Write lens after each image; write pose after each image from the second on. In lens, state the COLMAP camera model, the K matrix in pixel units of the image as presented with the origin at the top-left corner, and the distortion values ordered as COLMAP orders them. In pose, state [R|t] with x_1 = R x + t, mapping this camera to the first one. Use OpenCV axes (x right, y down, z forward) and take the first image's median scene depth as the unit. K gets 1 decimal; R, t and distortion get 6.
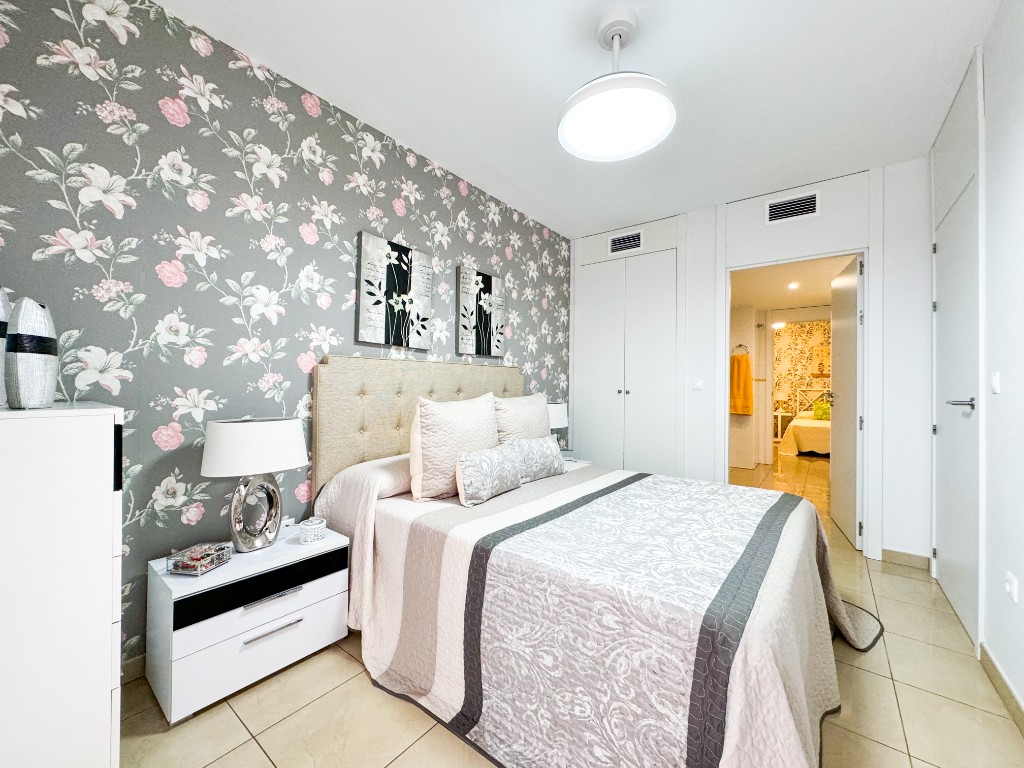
lens RADIAL K [[411.5, 0, 509.9], [0, 411.5, 386.6], [0, 0, 1]] dist [-0.002035, 0.000371]
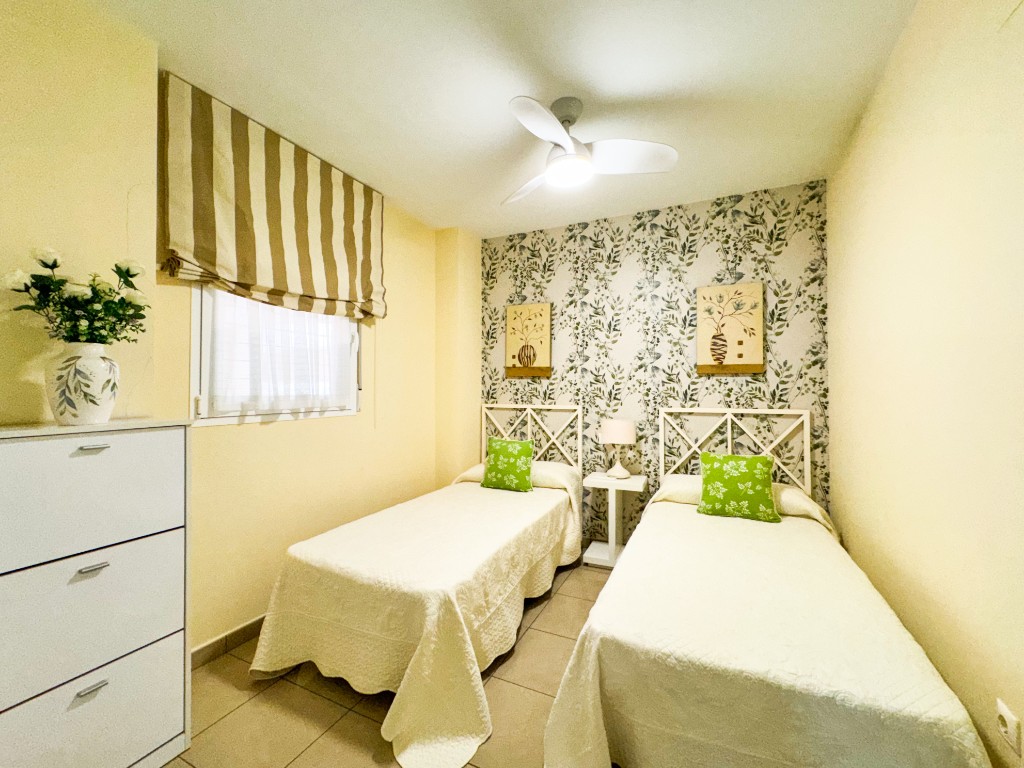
lens RADIAL K [[411.5, 0, 513.4], [0, 411.5, 383.8], [0, 0, 1]] dist [-0.002035, 0.000371]
pose [[0.975242, -0.007434, 0.221017, 0.503816], [0.009240, 0.999932, -0.007138, -0.014424], [-0.220949, 0.009003, 0.975244, 0.689768]]
